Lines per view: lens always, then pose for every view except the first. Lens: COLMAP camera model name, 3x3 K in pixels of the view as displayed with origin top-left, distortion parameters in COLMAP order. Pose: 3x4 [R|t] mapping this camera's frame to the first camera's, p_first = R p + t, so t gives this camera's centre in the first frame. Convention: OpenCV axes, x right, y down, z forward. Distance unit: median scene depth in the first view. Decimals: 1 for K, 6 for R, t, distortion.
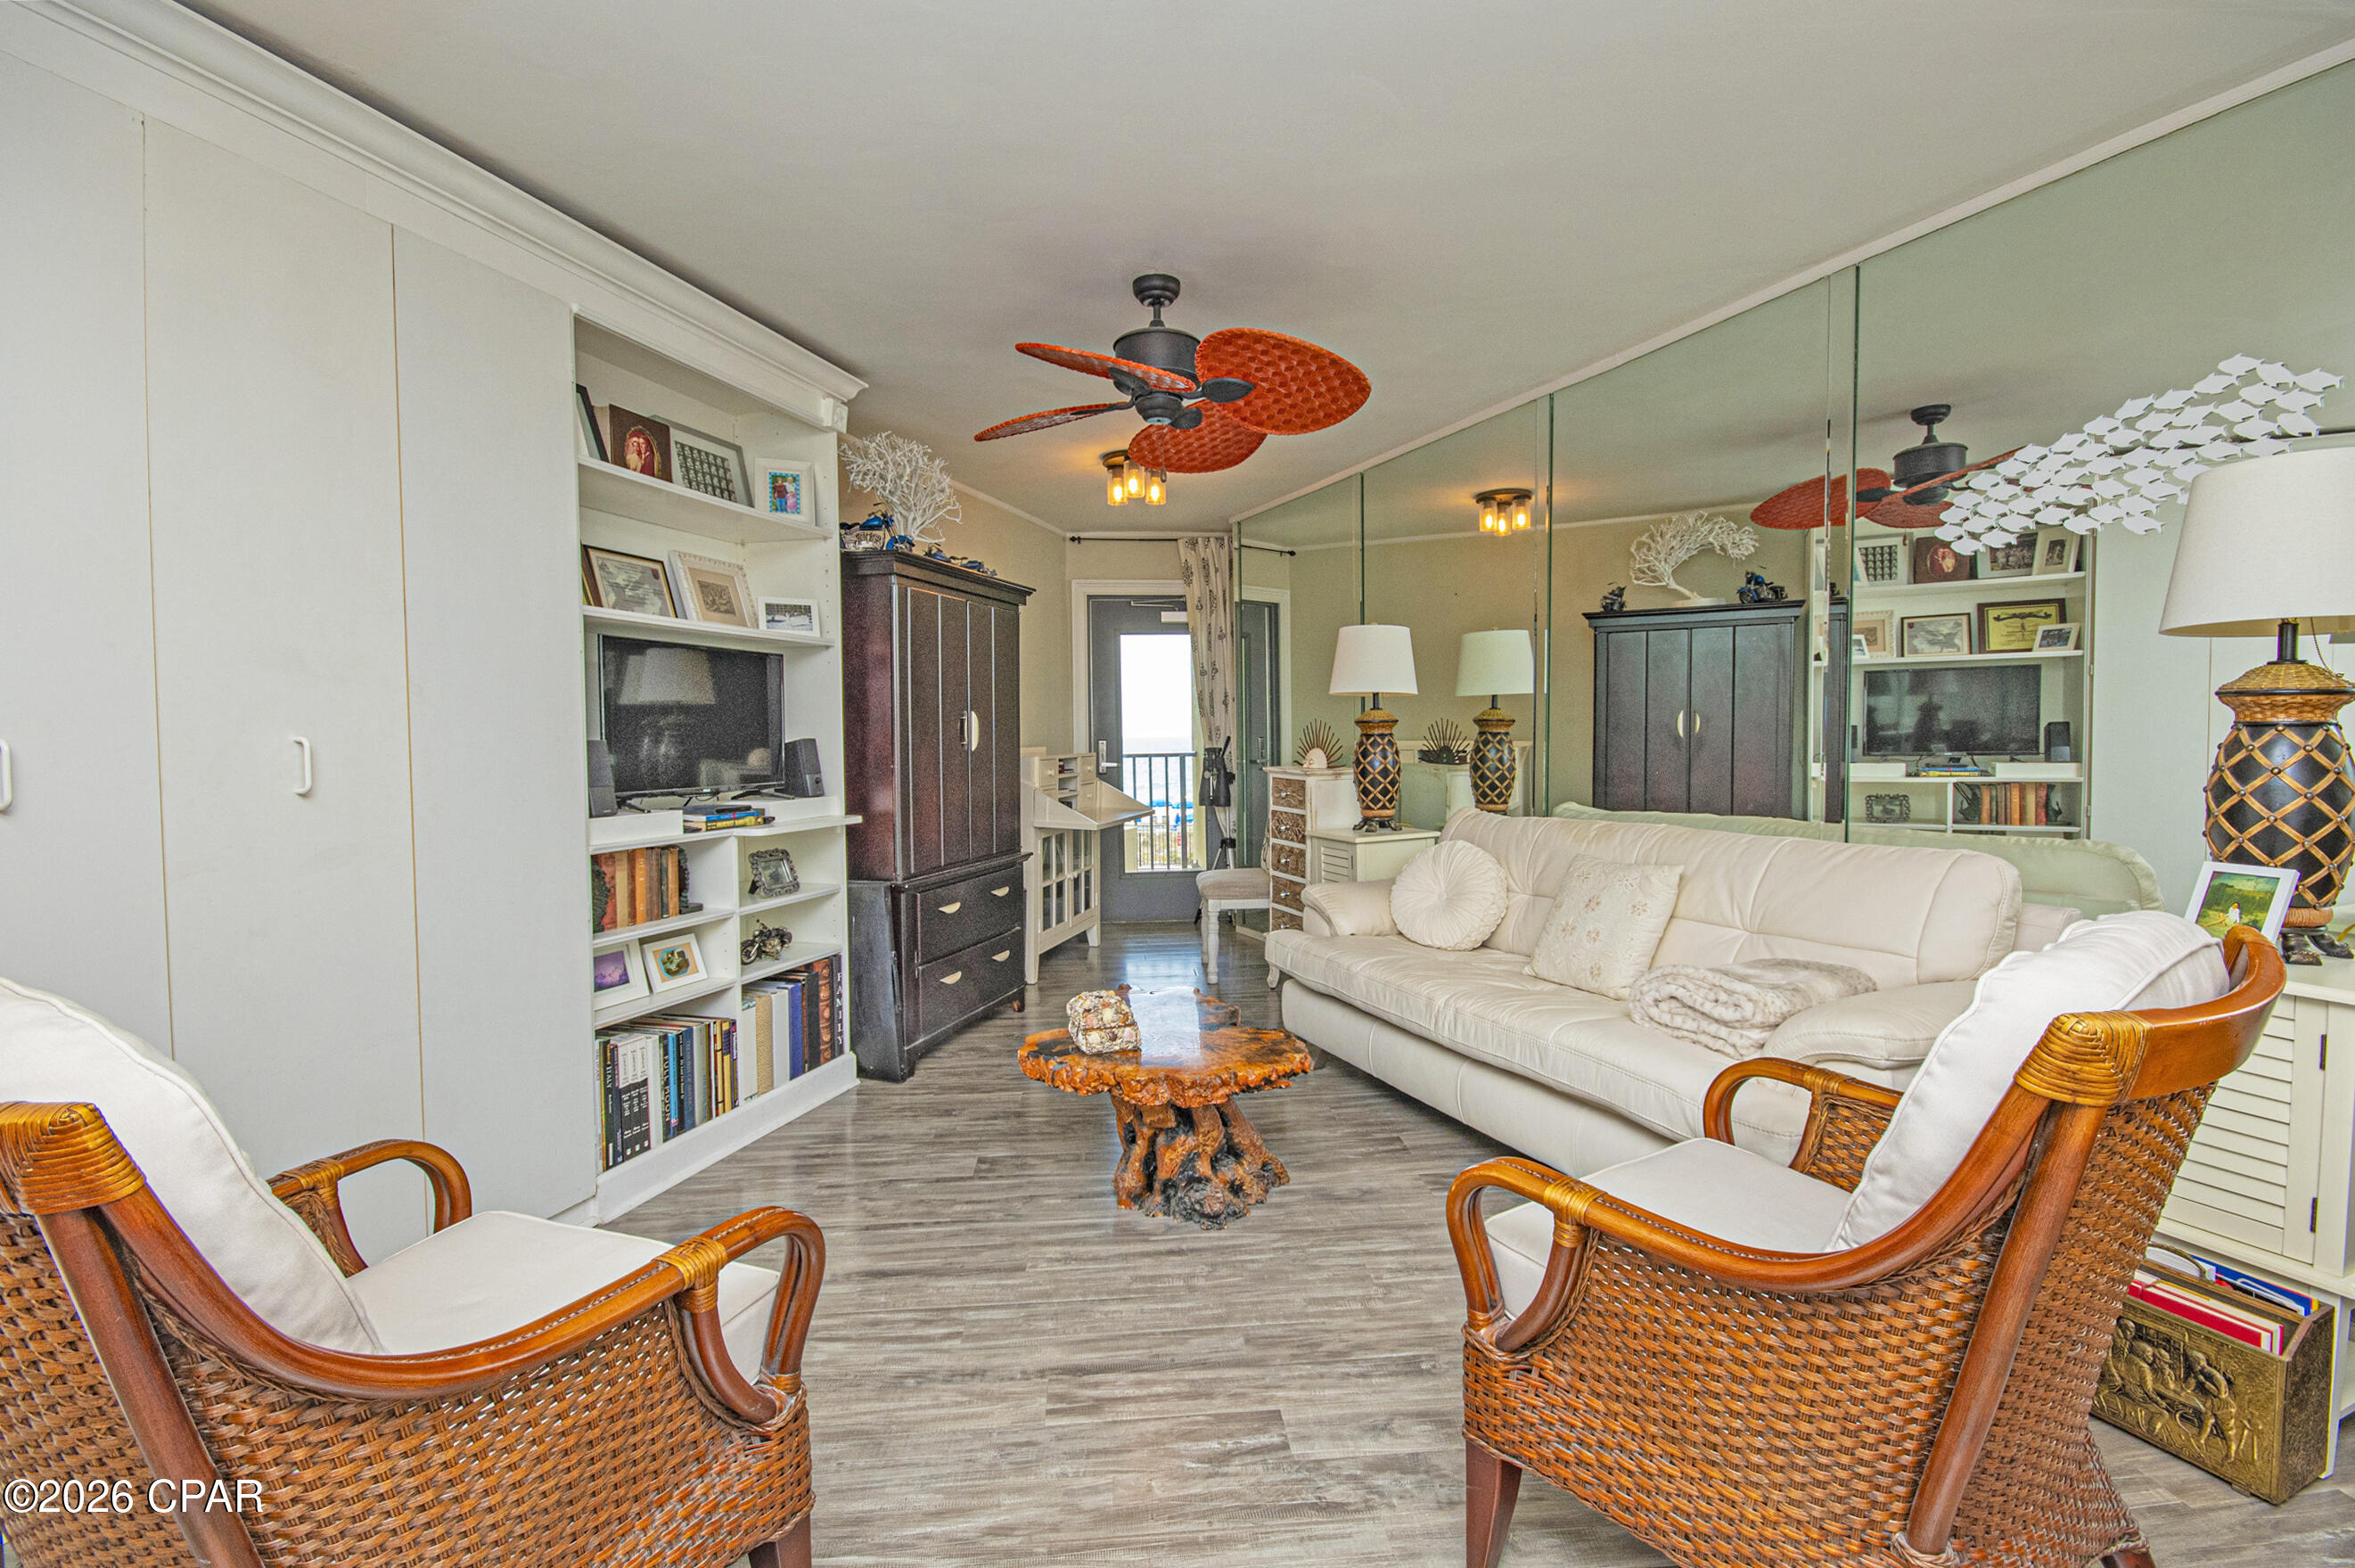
lens RADIAL K [[1084.2, 0, 1177.5], [0, 1084.2, 784.0], [0, 0, 1]] dist [-0.000853, 0.000153]
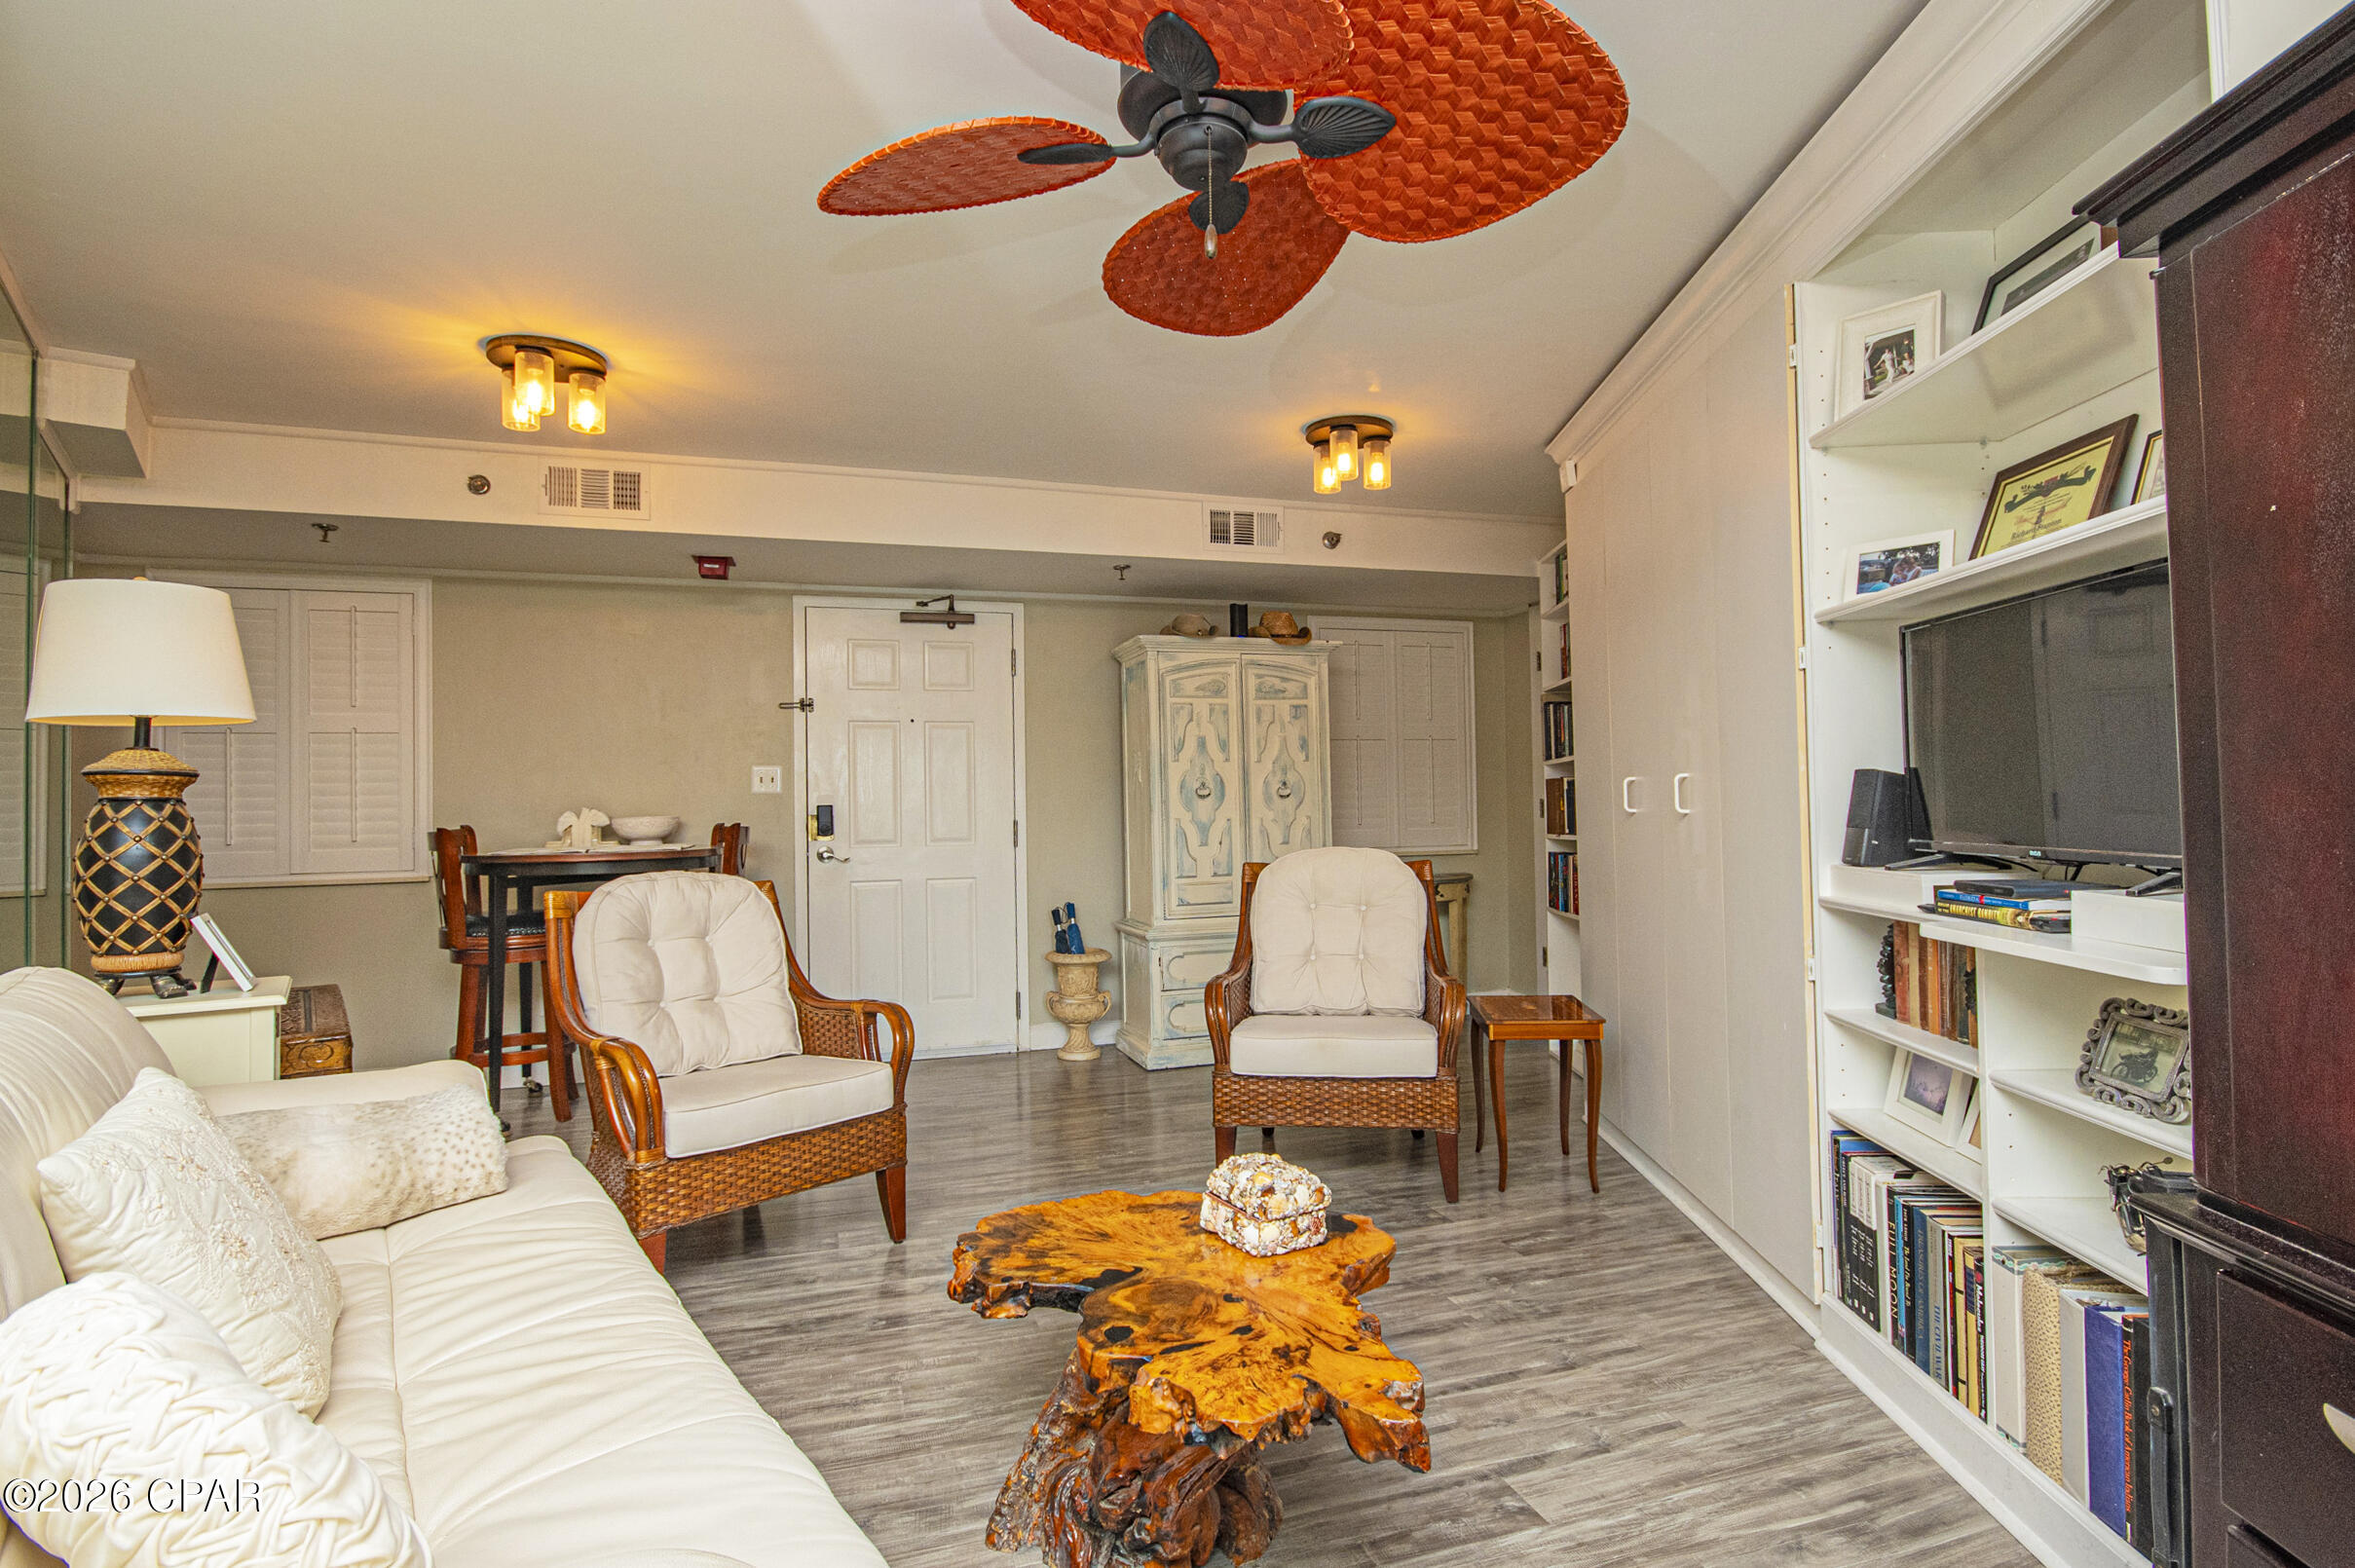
lens RADIAL K [[1148.7, 0, 1219.1], [0, 1148.7, 788.2], [0, 0, 1]] dist [0.001789, 0.000271]
pose [[-0.963712, 0.019735, -0.266212, 0.108437], [0.013386, 0.999582, 0.025643, -0.042096], [0.266607, 0.021149, -0.963573, 1.271113]]
